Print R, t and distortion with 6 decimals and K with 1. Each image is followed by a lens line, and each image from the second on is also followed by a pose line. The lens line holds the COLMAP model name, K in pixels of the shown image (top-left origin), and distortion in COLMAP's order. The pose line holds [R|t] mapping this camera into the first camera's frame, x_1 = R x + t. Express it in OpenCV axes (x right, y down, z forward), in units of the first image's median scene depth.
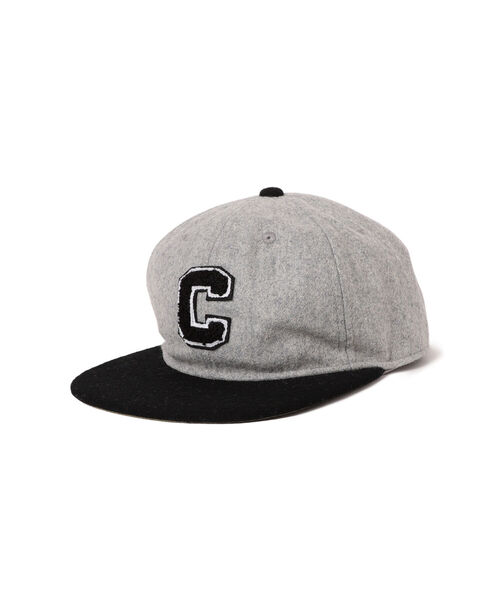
lens RADIAL K [[1011.6, 0, 248.9], [0, 1011.6, 299.4], [0, 0, 1]] dist [0.006893, 0.000000]
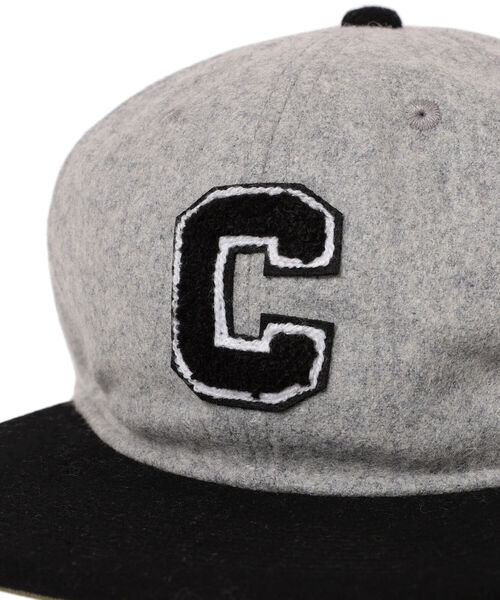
lens RADIAL K [[1626.3, 0, 251.8], [0, 1626.3, 301.1], [0, 0, 1]] dist [-0.118884, 0.000000]
pose [[0.986662, 0.016923, 0.161903, -0.140087], [-0.012727, 0.999557, -0.026917, 0.025892], [-0.162287, 0.024497, 0.986440, 0.419253]]
